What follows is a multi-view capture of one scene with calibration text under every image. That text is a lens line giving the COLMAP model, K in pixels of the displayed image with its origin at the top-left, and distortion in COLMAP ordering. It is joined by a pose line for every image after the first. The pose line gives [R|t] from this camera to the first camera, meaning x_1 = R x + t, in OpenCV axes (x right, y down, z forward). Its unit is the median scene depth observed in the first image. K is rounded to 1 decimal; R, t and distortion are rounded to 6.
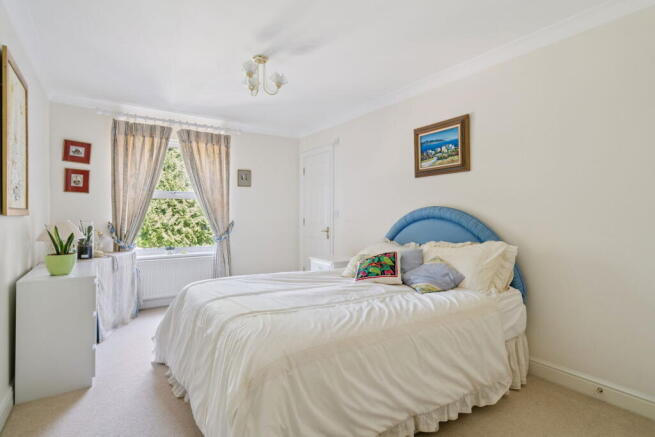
lens RADIAL K [[323.7, 0, 326.5], [0, 323.7, 215.8], [0, 0, 1]] dist [-0.001091, 0.000059]
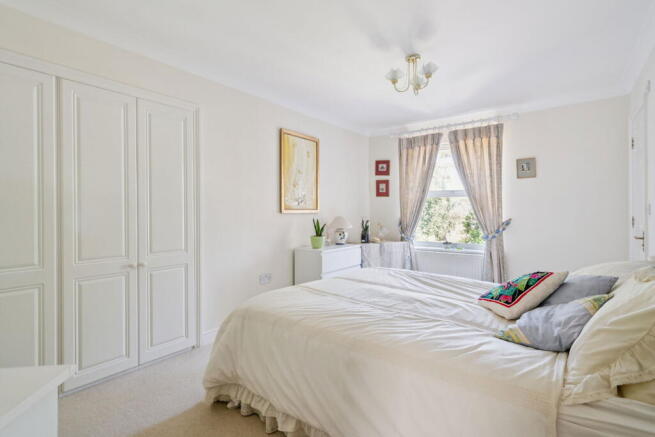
lens RADIAL K [[323.7, 0, 326.5], [0, 323.7, 215.8], [0, 0, 1]] dist [-0.001091, 0.000059]
pose [[0.326297, 0.006986, -0.945242, 0.442209], [0.000660, 0.999971, 0.007618, 0.001026], [0.945267, -0.003109, 0.326282, 0.278265]]
